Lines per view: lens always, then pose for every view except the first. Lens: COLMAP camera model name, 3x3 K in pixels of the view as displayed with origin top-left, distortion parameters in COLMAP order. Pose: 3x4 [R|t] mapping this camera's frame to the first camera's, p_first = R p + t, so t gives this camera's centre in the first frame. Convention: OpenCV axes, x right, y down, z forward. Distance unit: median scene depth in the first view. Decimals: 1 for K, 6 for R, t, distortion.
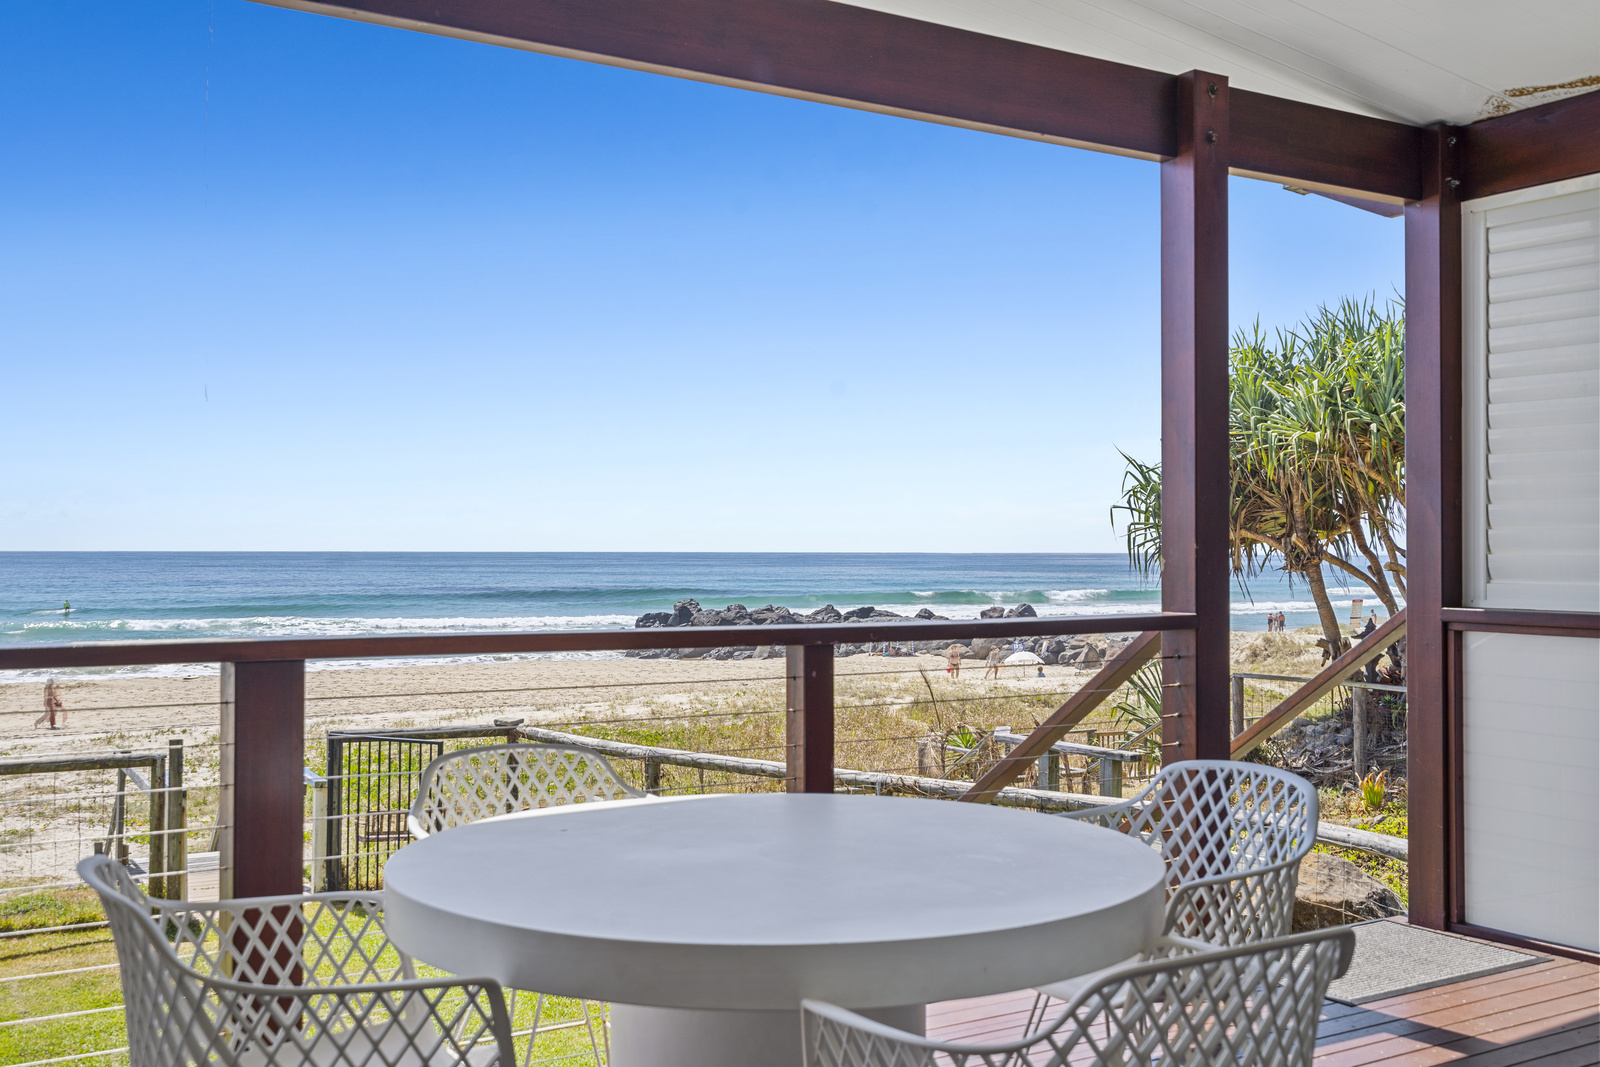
lens RADIAL K [[1624.0, 0, 812.1], [0, 1624.0, 536.5], [0, 0, 1]] dist [0.008247, 0.000000]
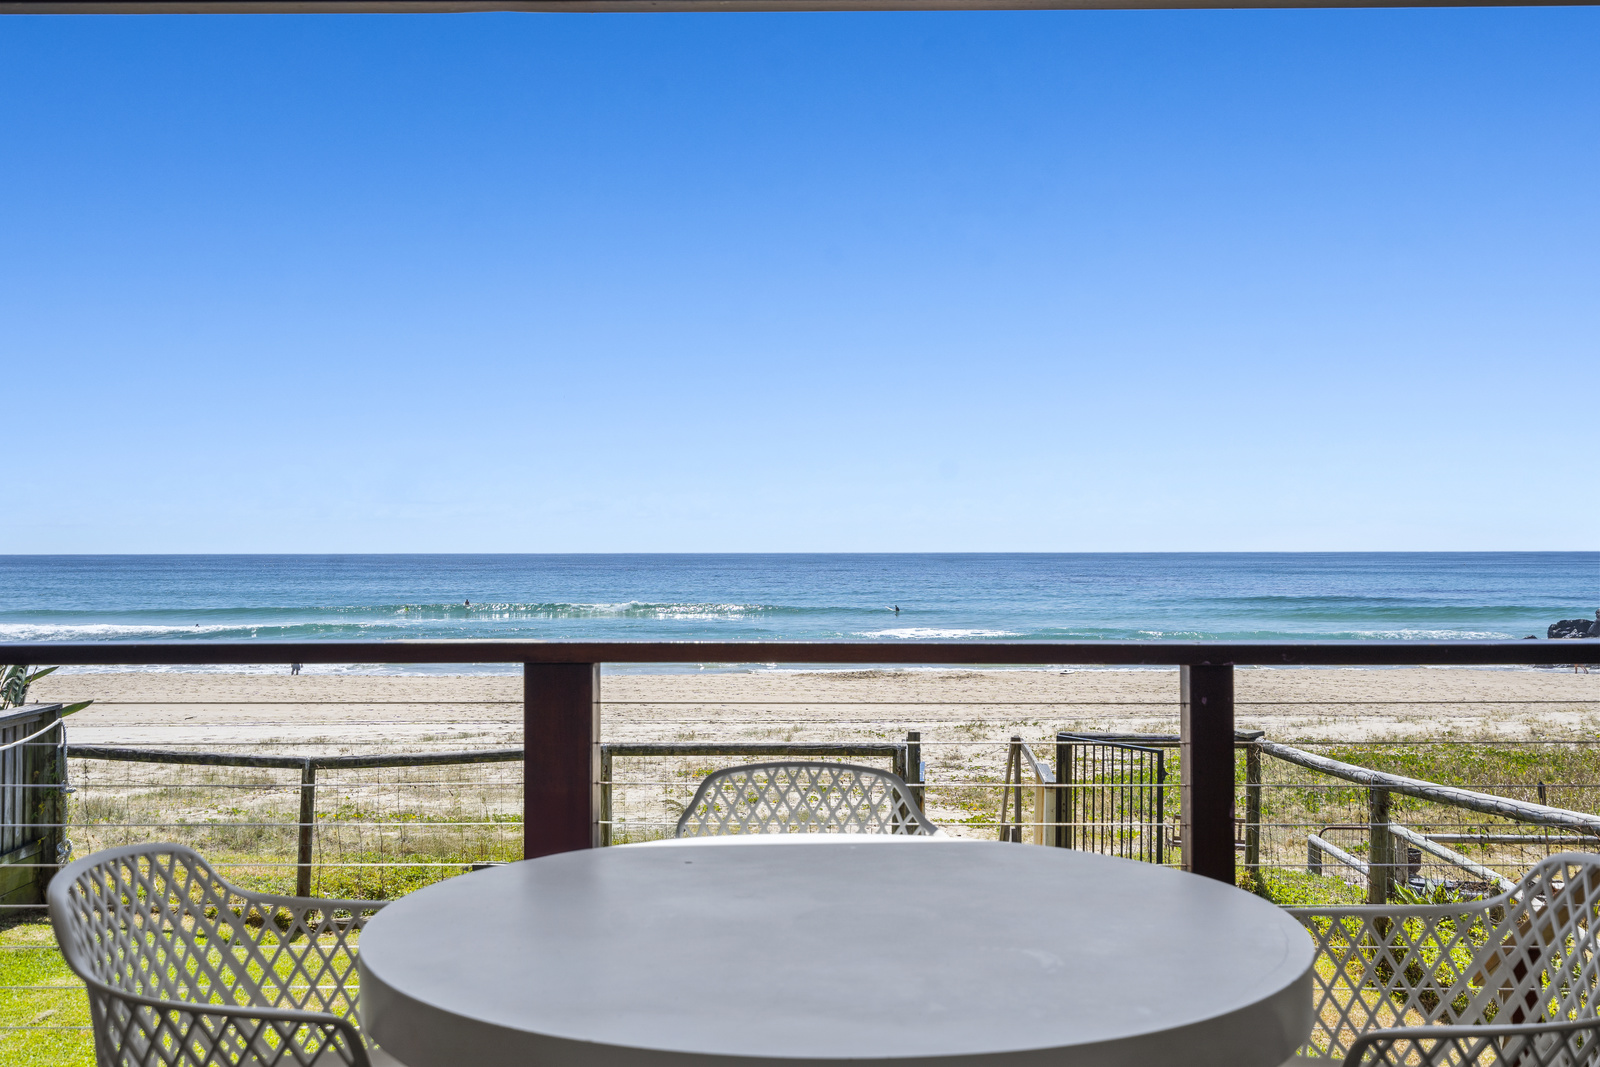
lens RADIAL K [[1624.0, 0, 797.9], [0, 1624.0, 534.7], [0, 0, 1]] dist [0.008247, 0.000000]
pose [[0.845262, -0.007527, -0.534300, 0.103924], [0.006747, 0.999971, -0.003413, 0.000884], [0.534310, -0.000721, 0.845288, 0.074840]]
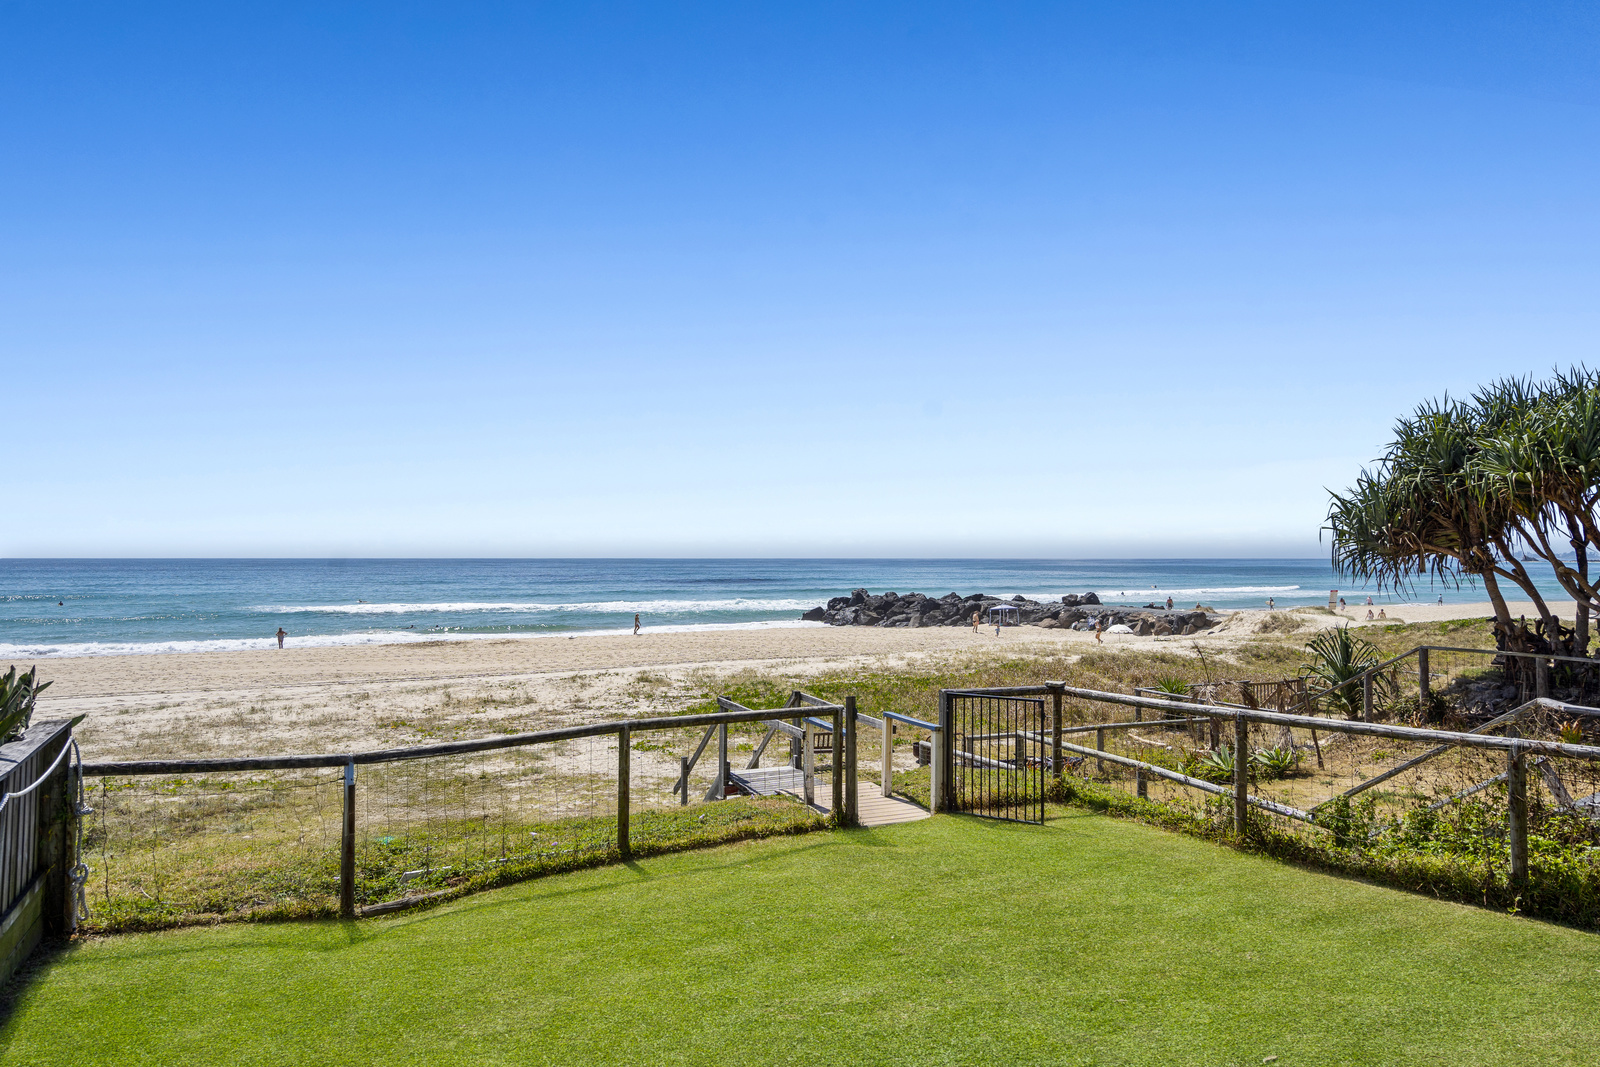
lens RADIAL K [[1013.5, 0, 796.6], [0, 1013.5, 541.0], [0, 0, 1]] dist [0.011892, 0.001690]
pose [[0.996018, -0.001701, -0.089134, -0.328163], [0.001075, 0.999974, -0.007077, -0.001340], [0.089144, 0.006953, 0.995995, 0.123064]]
